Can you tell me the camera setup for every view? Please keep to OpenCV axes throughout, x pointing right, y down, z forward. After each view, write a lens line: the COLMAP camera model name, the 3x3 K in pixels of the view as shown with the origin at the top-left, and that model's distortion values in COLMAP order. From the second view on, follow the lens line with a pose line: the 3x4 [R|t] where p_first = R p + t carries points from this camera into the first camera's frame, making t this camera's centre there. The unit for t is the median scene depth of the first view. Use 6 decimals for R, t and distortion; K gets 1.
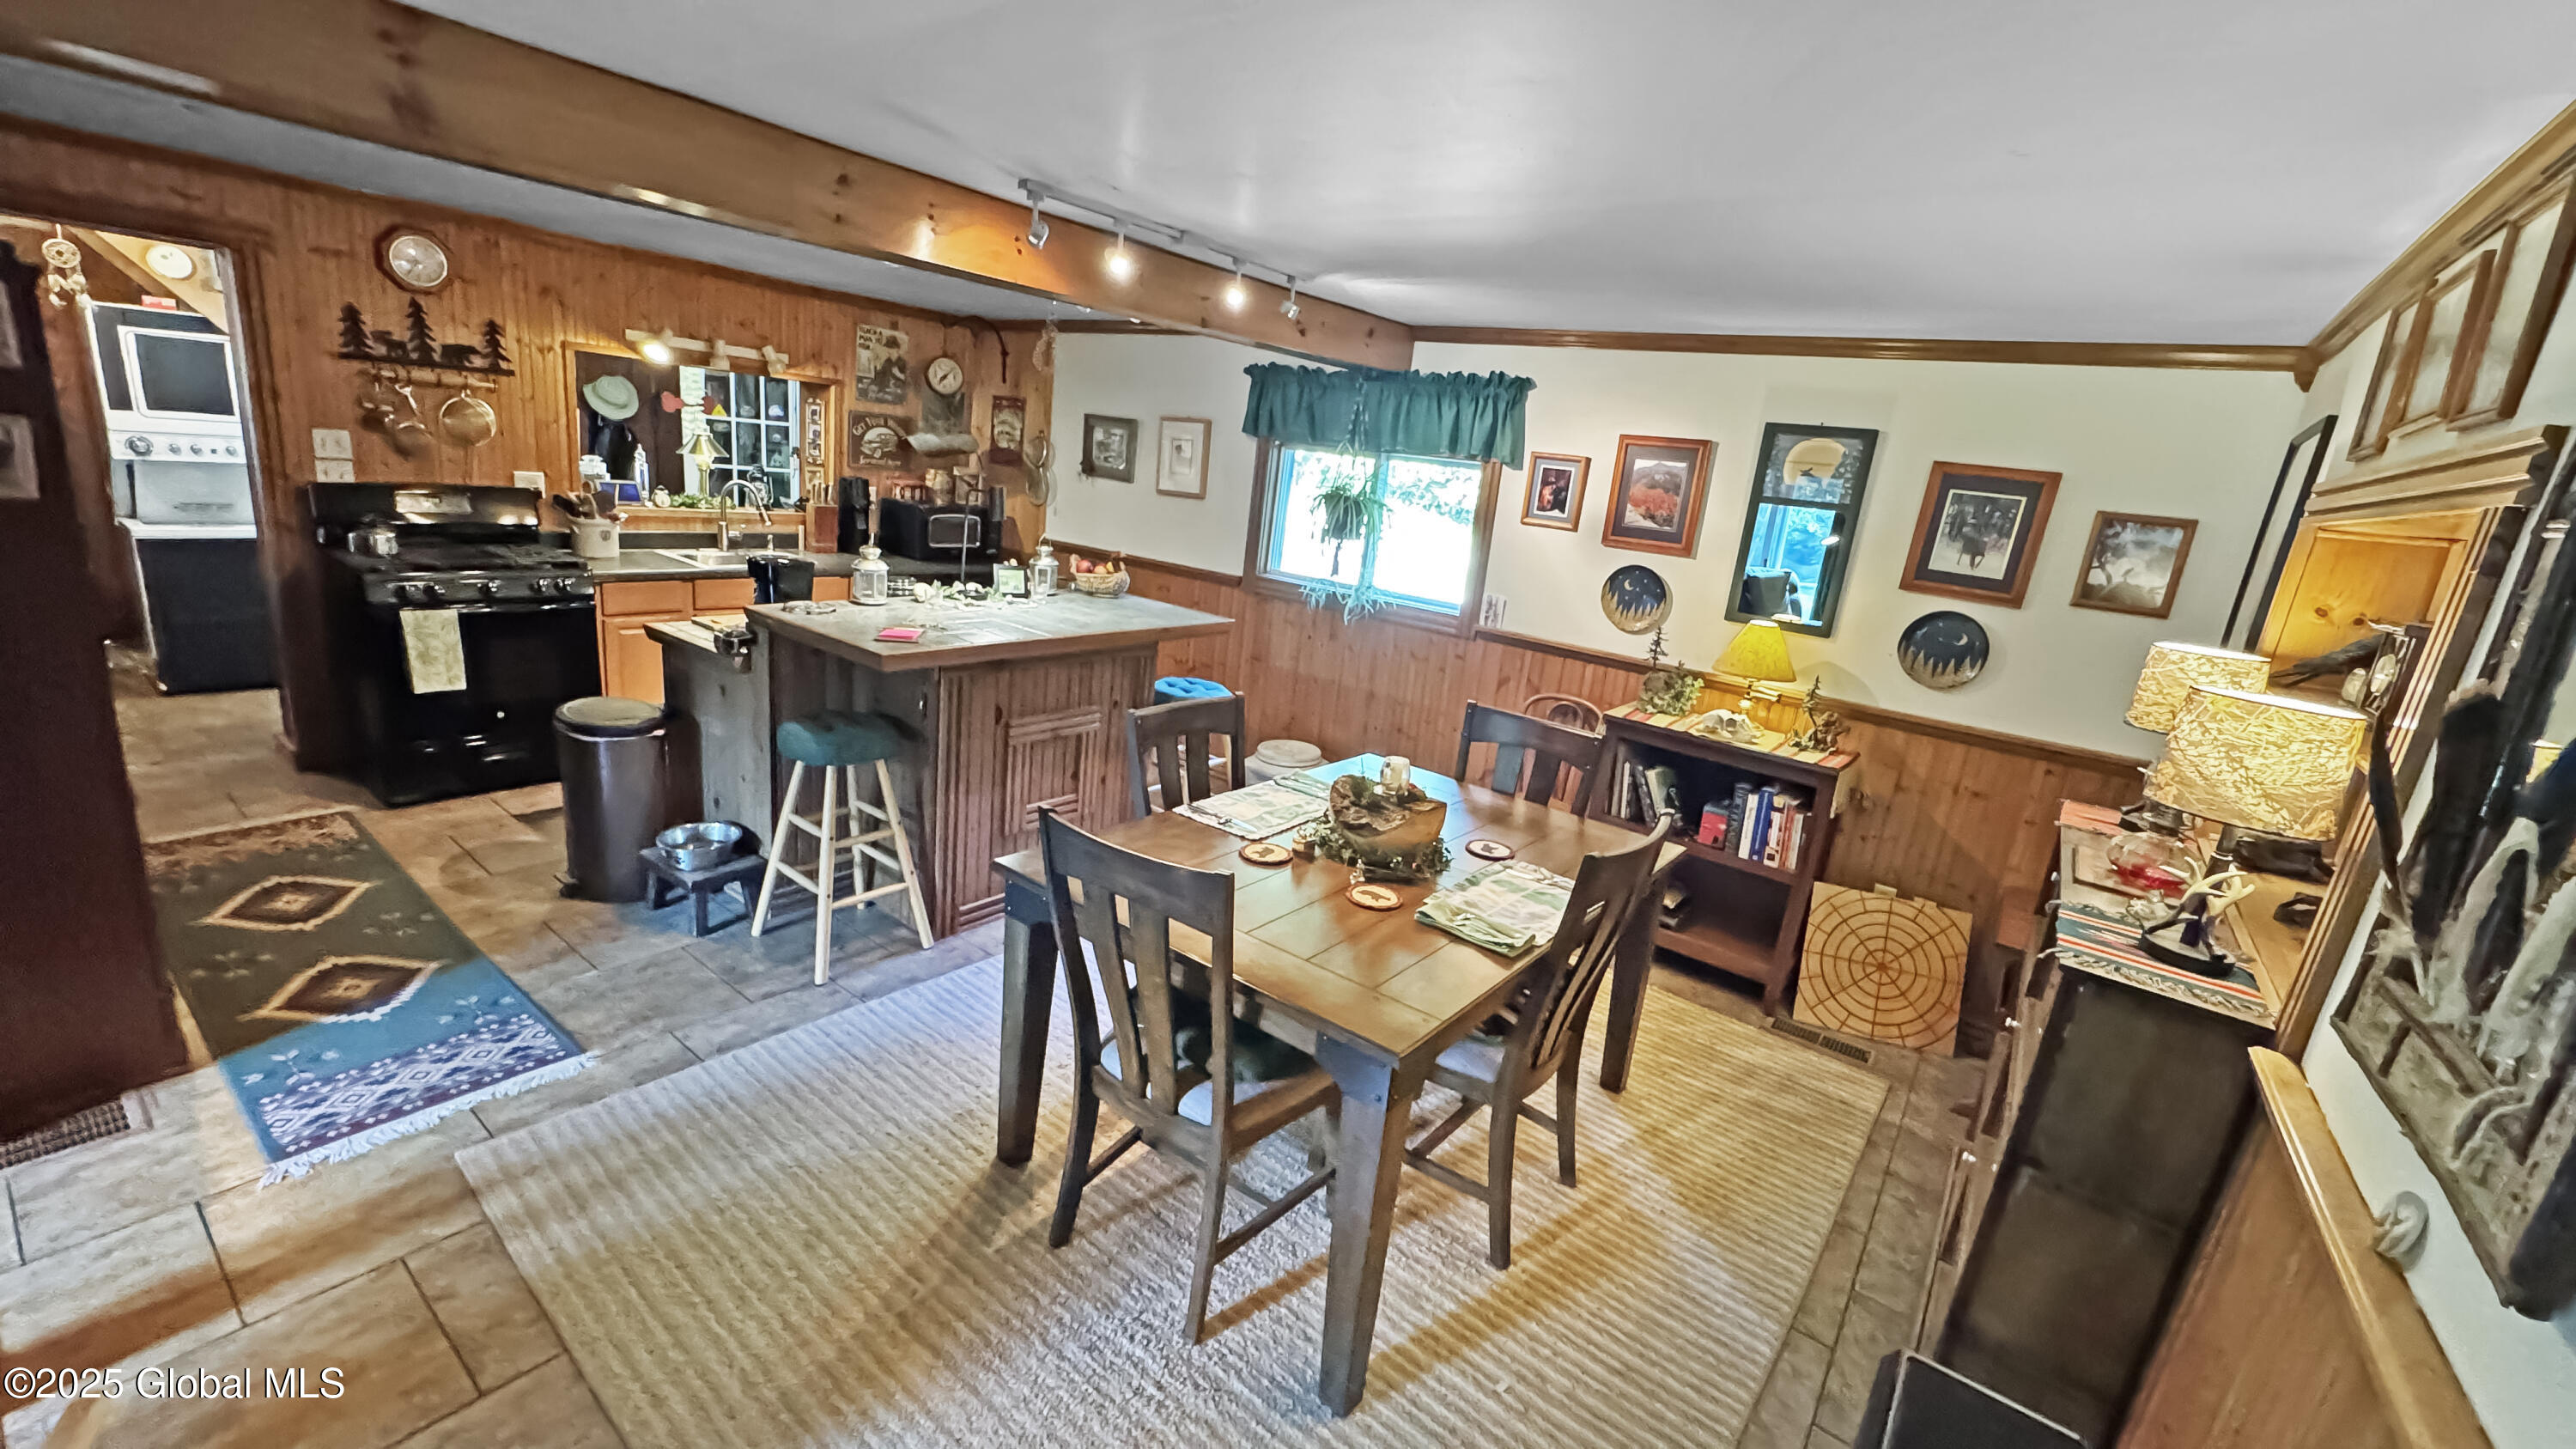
lens RADIAL K [[1027.7, 0, 1286.0], [0, 1027.7, 721.8], [0, 0, 1]] dist [-0.003082, -0.000375]
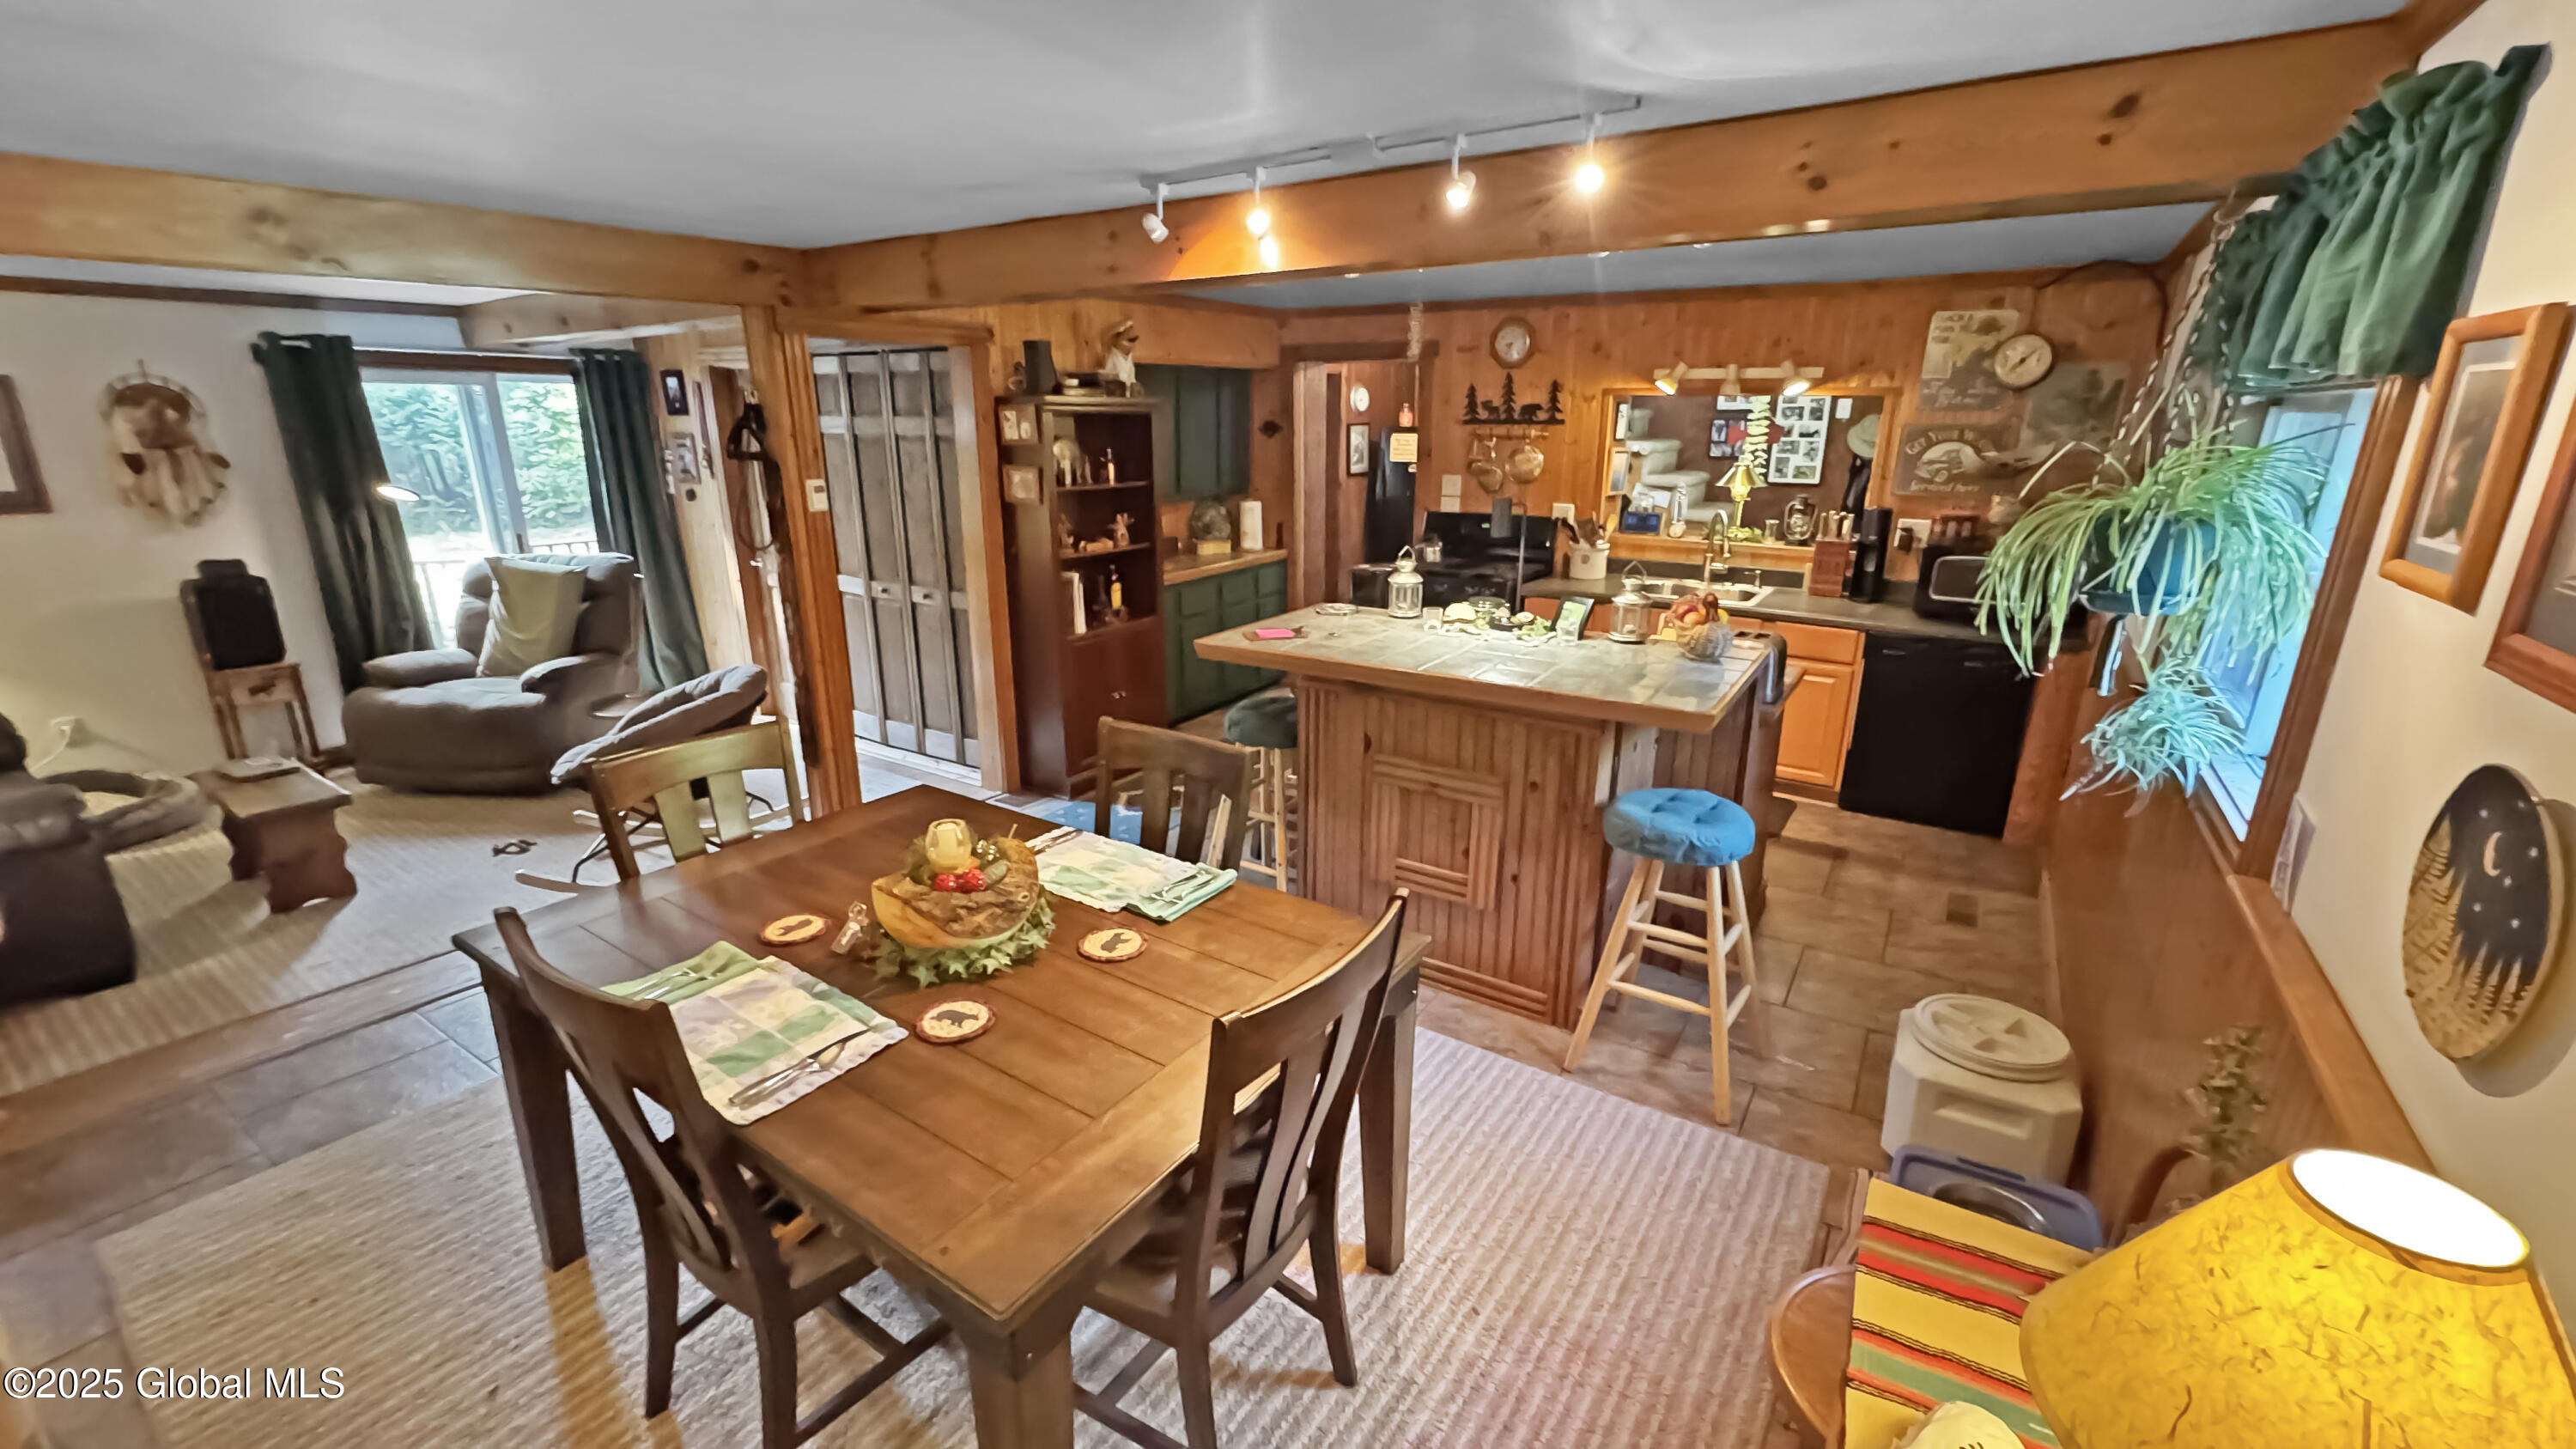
lens RADIAL K [[1027.7, 0, 1286.1], [0, 1027.7, 724.2], [0, 0, 1]] dist [-0.003082, -0.000375]
pose [[0.064151, 0.183129, -0.980994, 0.500818], [-0.243286, 0.956229, 0.162596, -0.126464], [0.967831, 0.228232, 0.105896, 0.683590]]
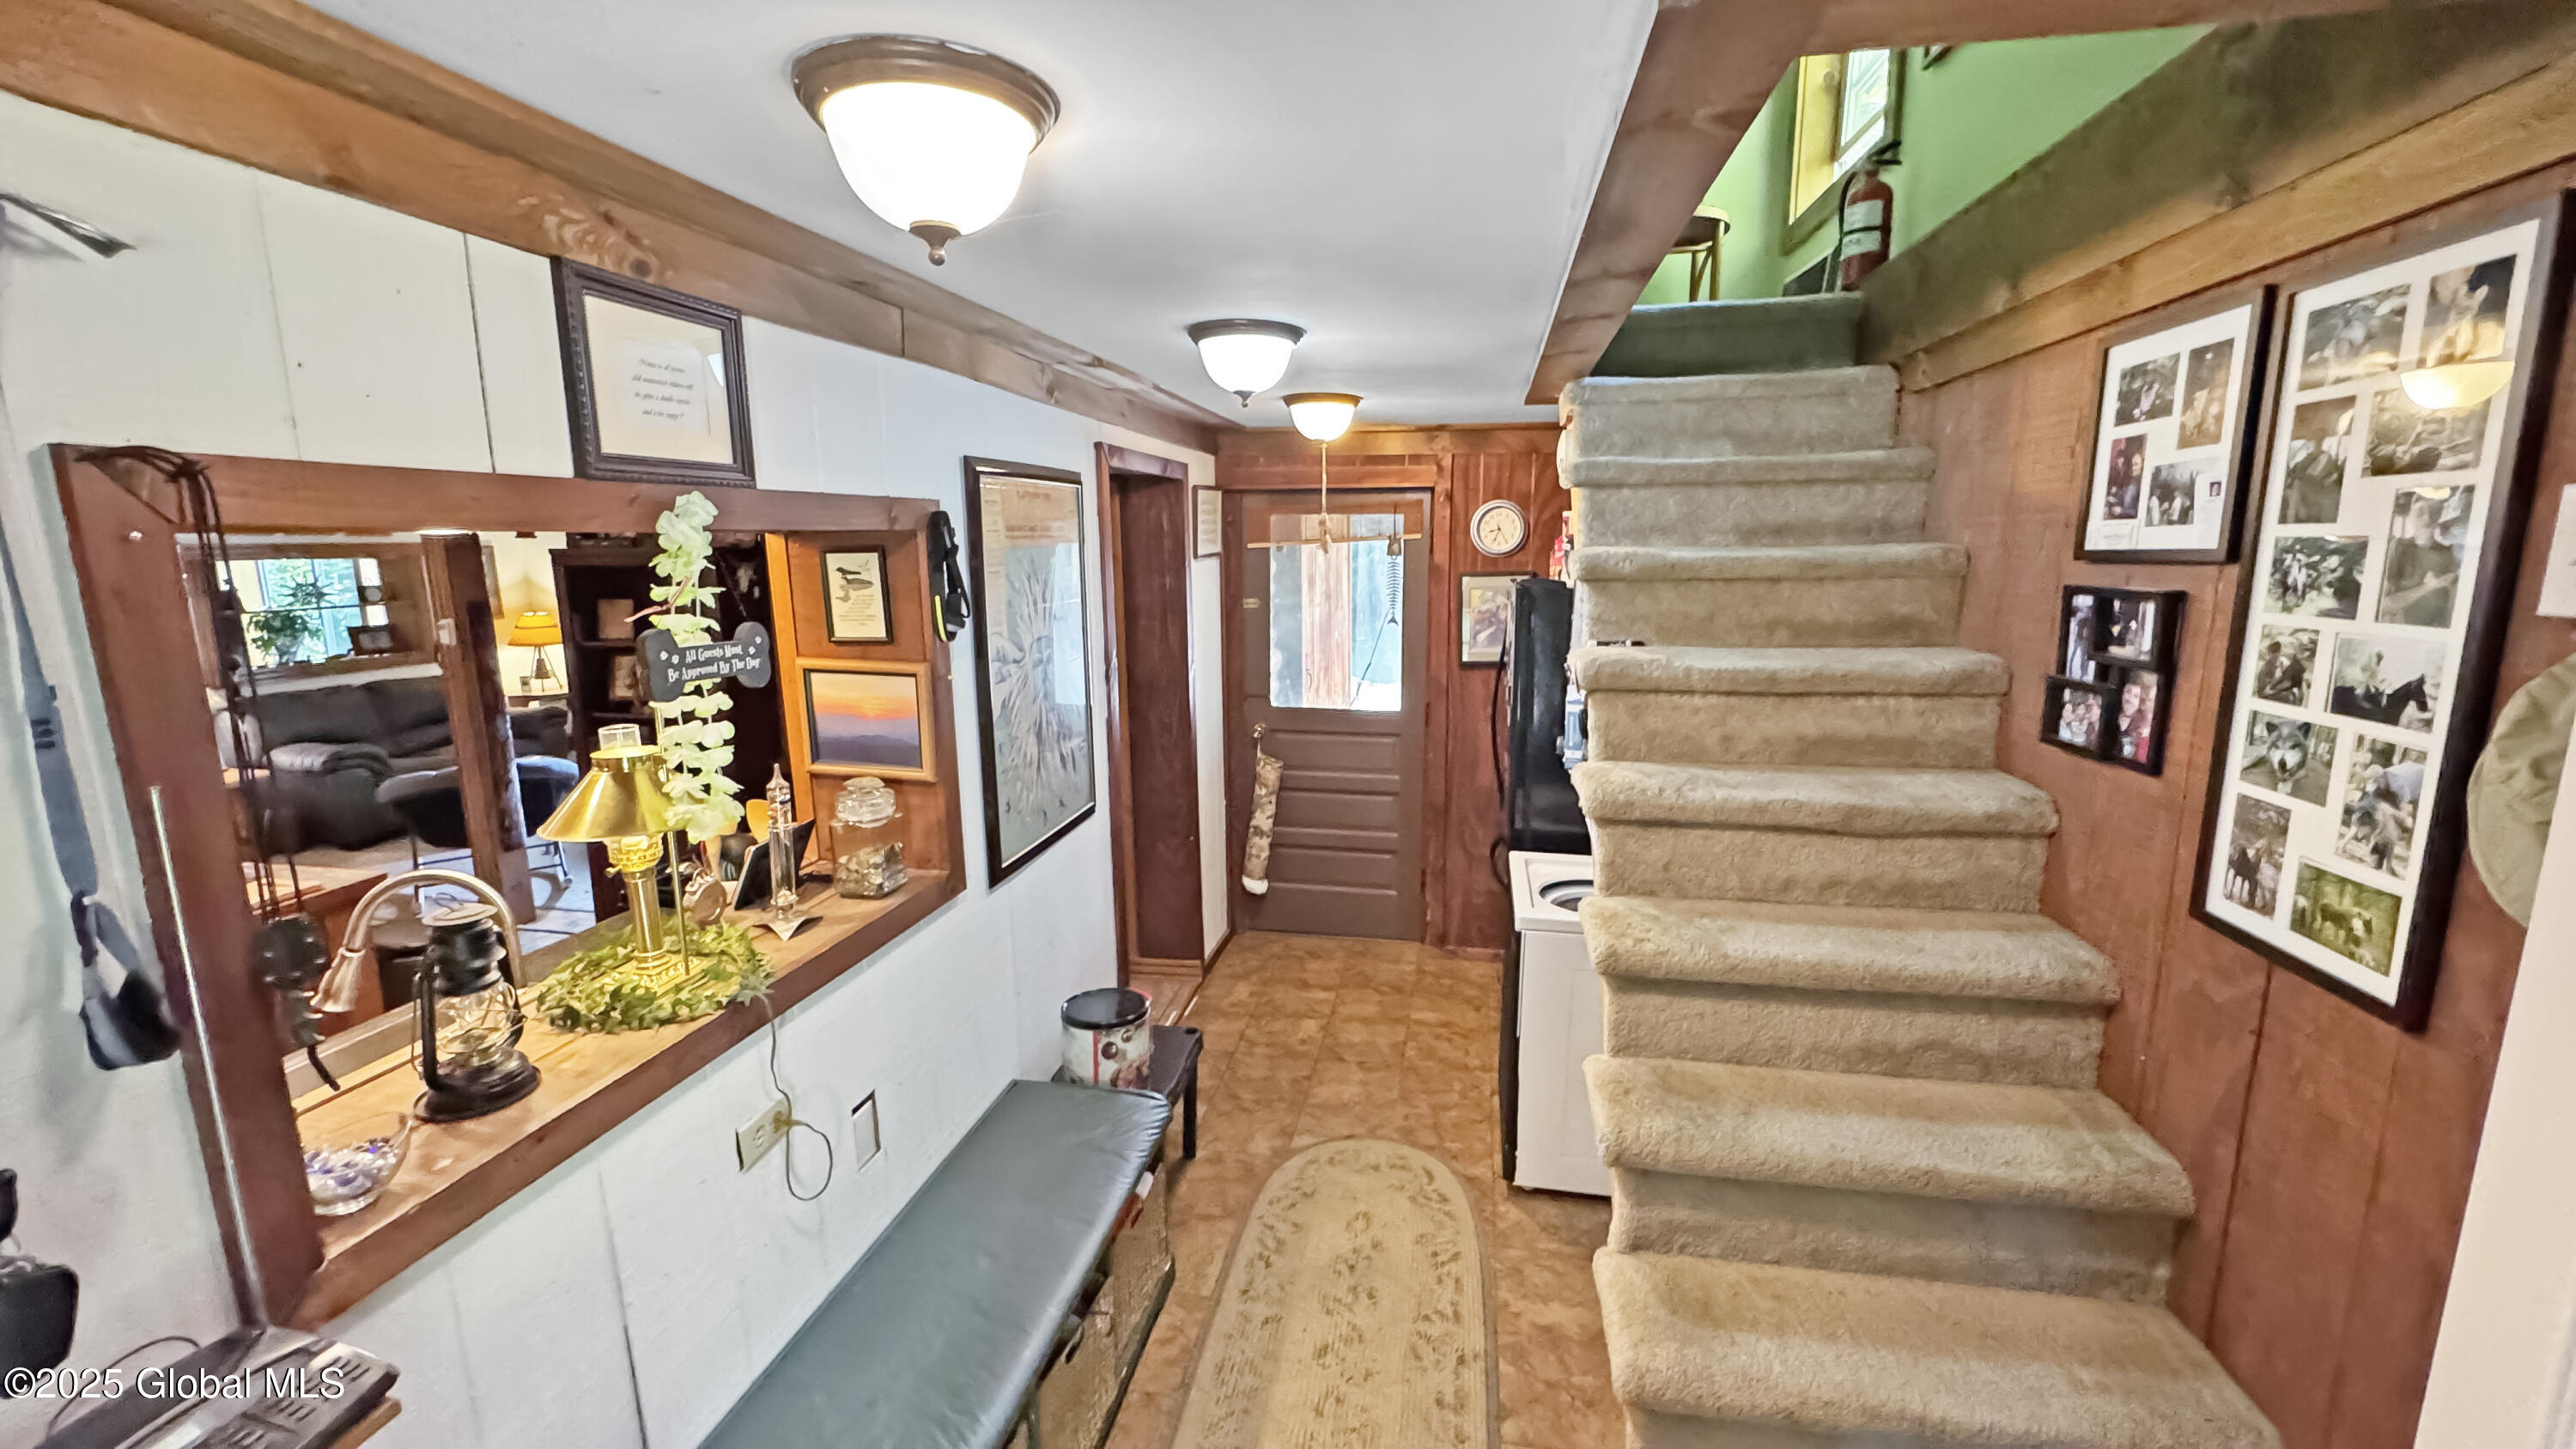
lens RADIAL K [[1027.7, 0, 1283.0], [0, 1027.7, 731.9], [0, 0, 1]] dist [-0.003082, -0.000375]
pose [[-0.885548, -0.014748, -0.464315, -0.760720], [-0.196525, 0.917545, 0.345672, -0.535668], [0.420932, 0.397358, -0.815428, 1.663348]]
